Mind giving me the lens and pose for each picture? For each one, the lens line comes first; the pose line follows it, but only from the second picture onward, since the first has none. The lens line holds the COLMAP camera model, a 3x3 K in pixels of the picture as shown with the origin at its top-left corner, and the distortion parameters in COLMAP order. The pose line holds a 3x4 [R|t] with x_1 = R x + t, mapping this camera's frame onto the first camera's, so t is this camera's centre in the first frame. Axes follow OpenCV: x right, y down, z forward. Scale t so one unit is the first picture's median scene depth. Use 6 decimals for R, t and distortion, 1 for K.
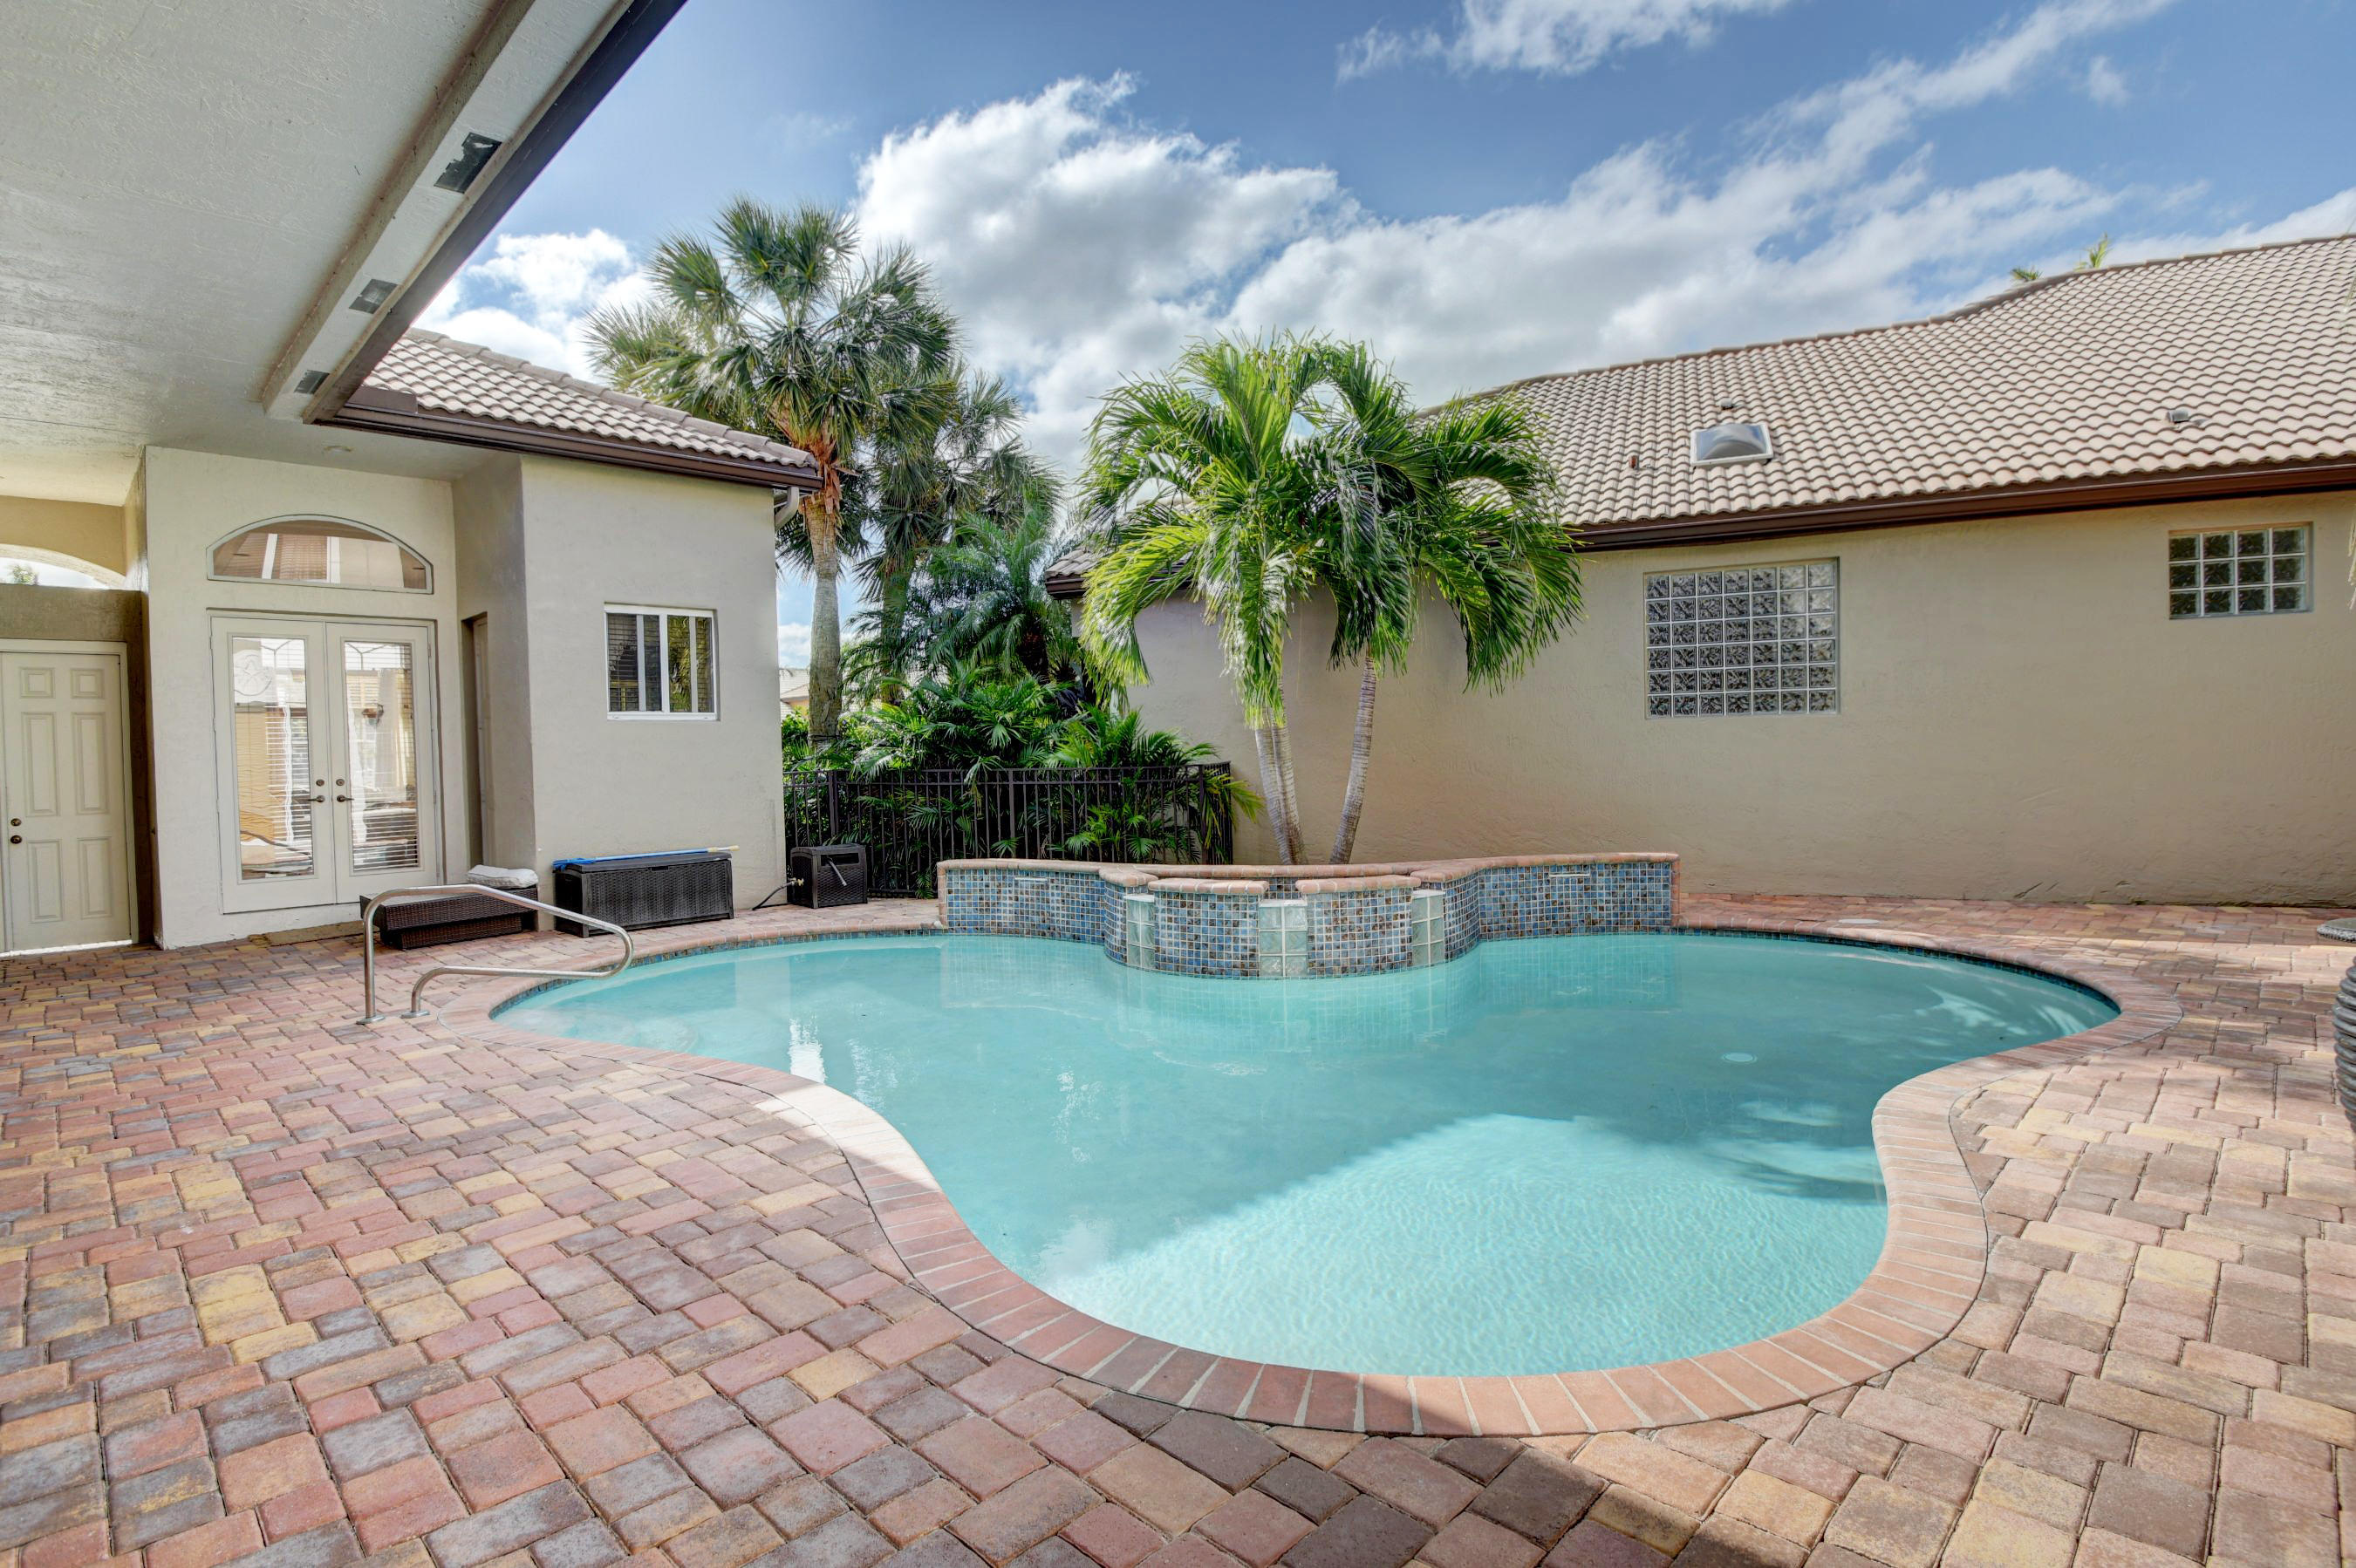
lens RADIAL K [[1144.9, 0, 1198.3], [0, 1144.9, 775.5], [0, 0, 1]] dist [-0.002756, -0.018284]
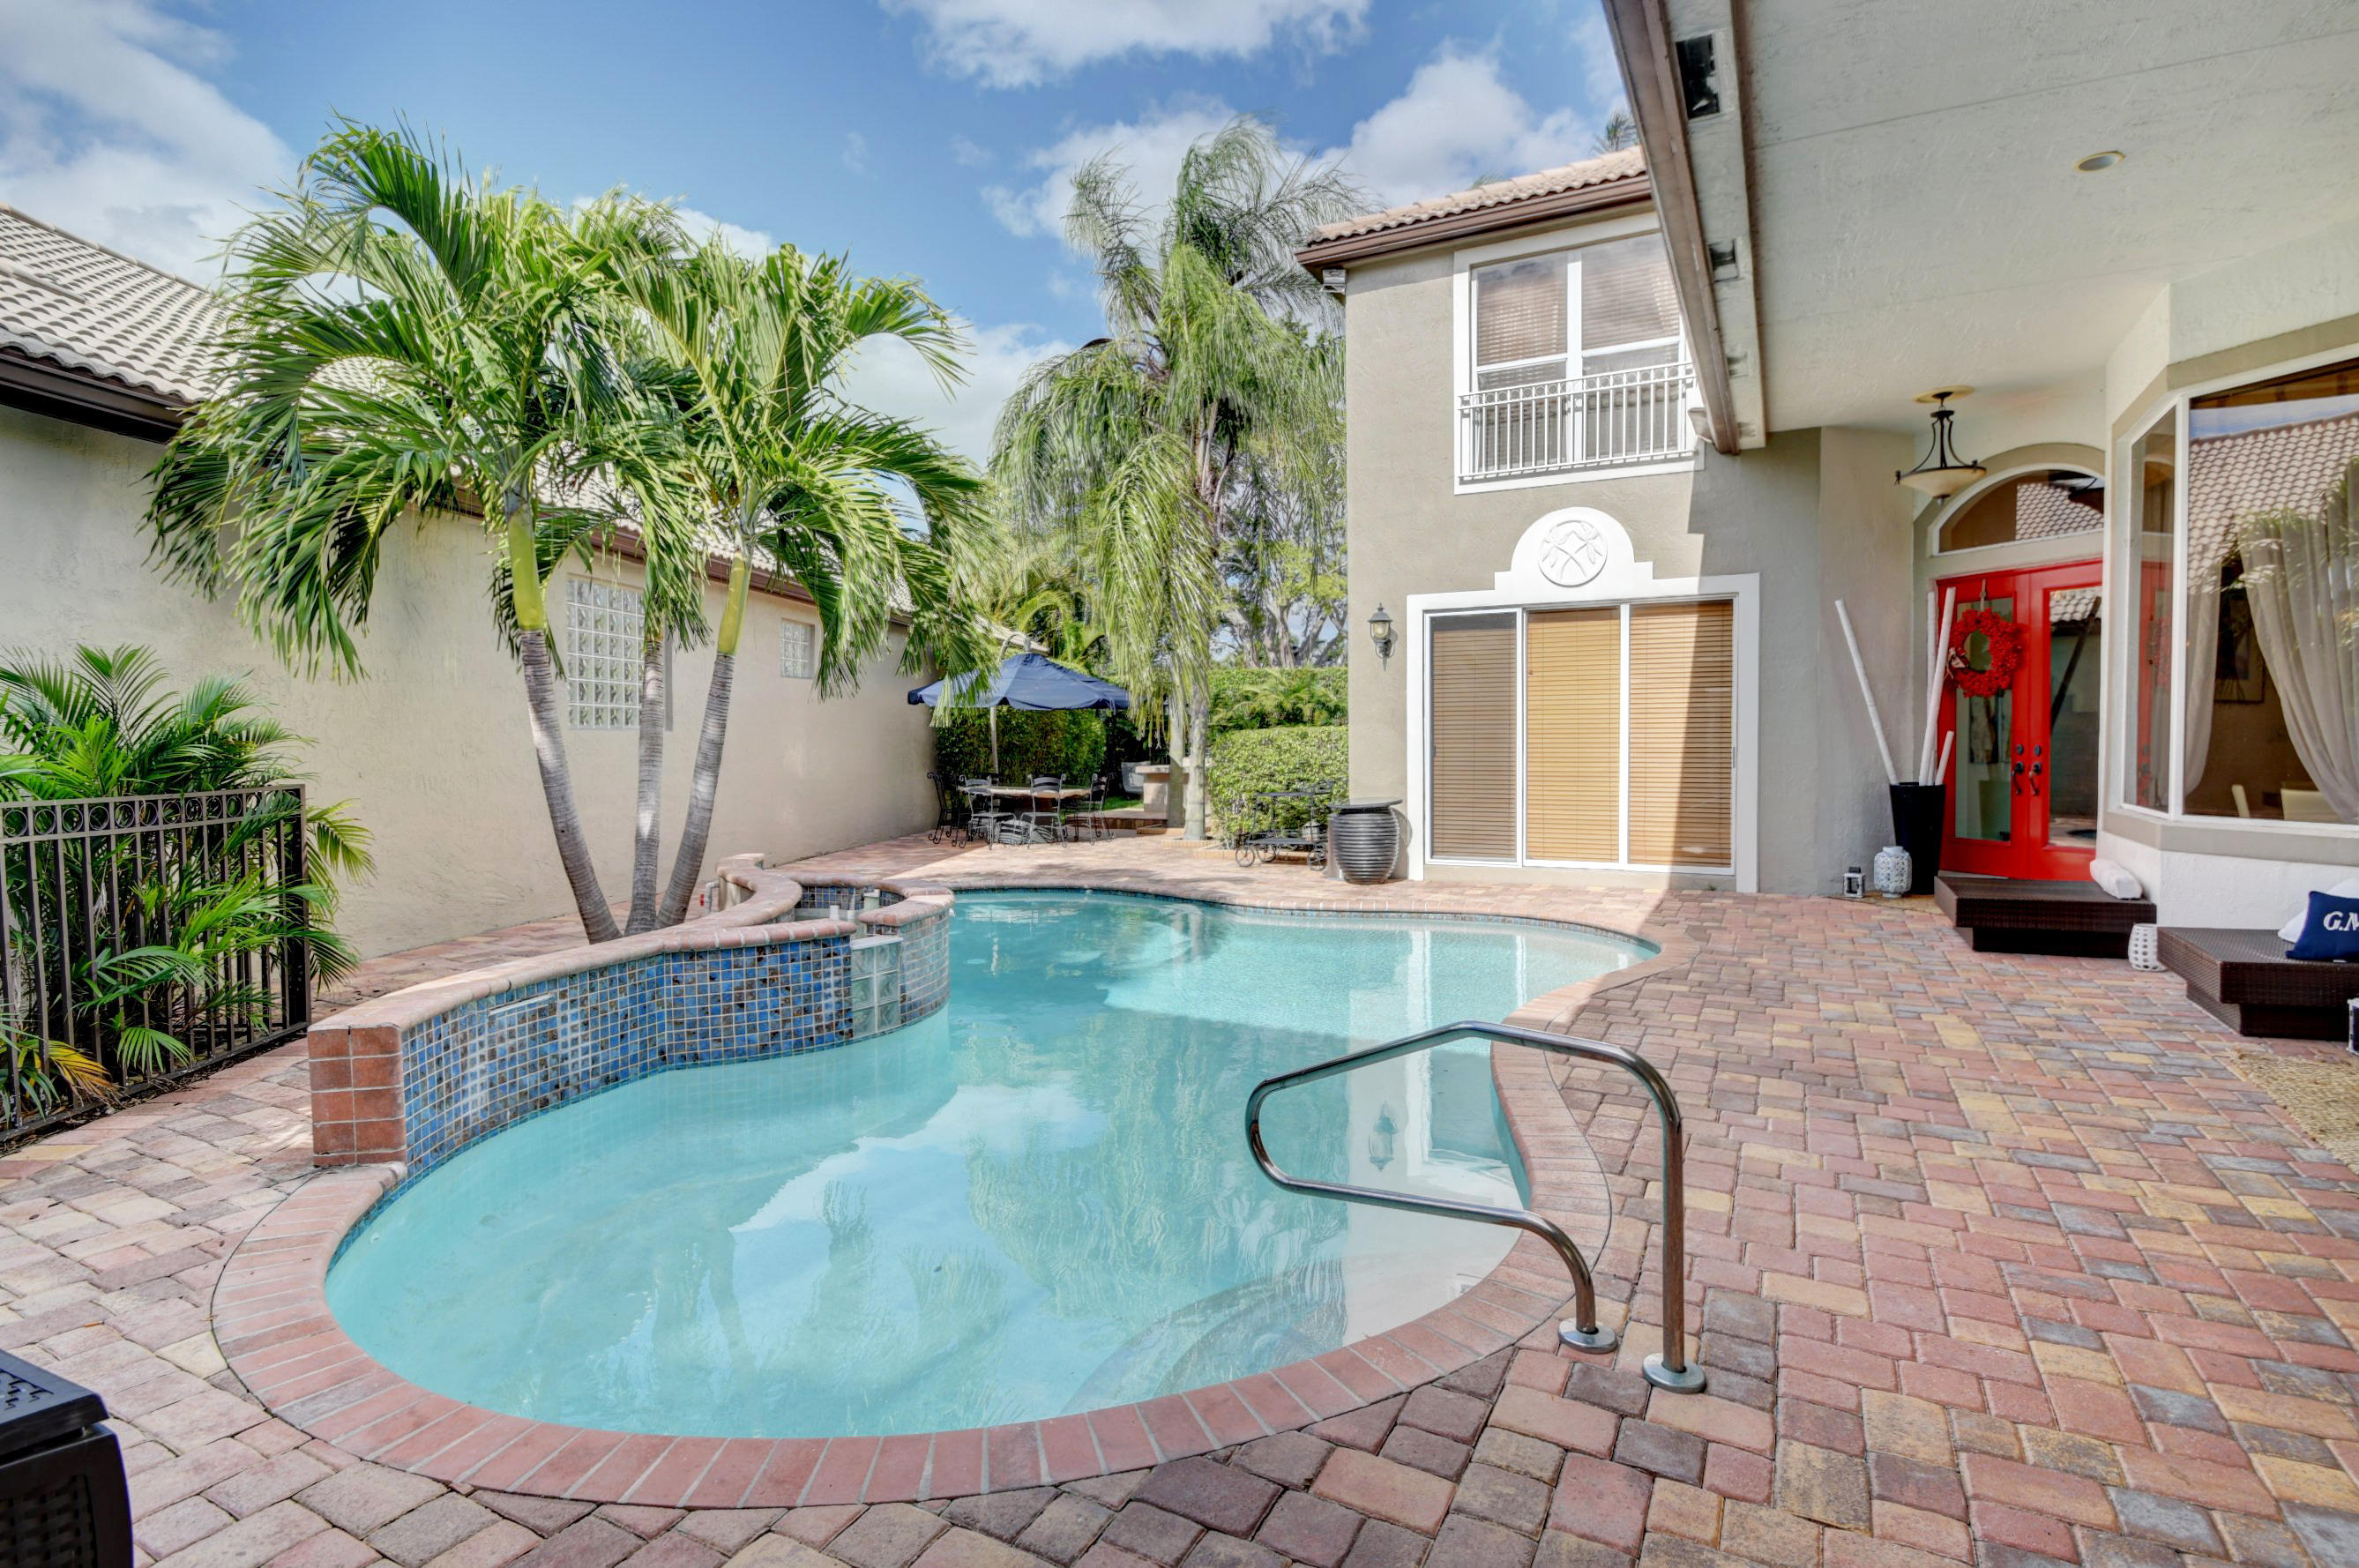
lens RADIAL K [[1146.4, 0, 1199.8], [0, 1146.4, 775.5], [0, 0, 1]] dist [-0.002756, -0.018284]
pose [[-0.291365, -0.006175, 0.956592, -0.618733], [0.037880, 0.999120, 0.017987, -0.007795], [-0.955862, 0.041476, -0.290875, 0.736545]]
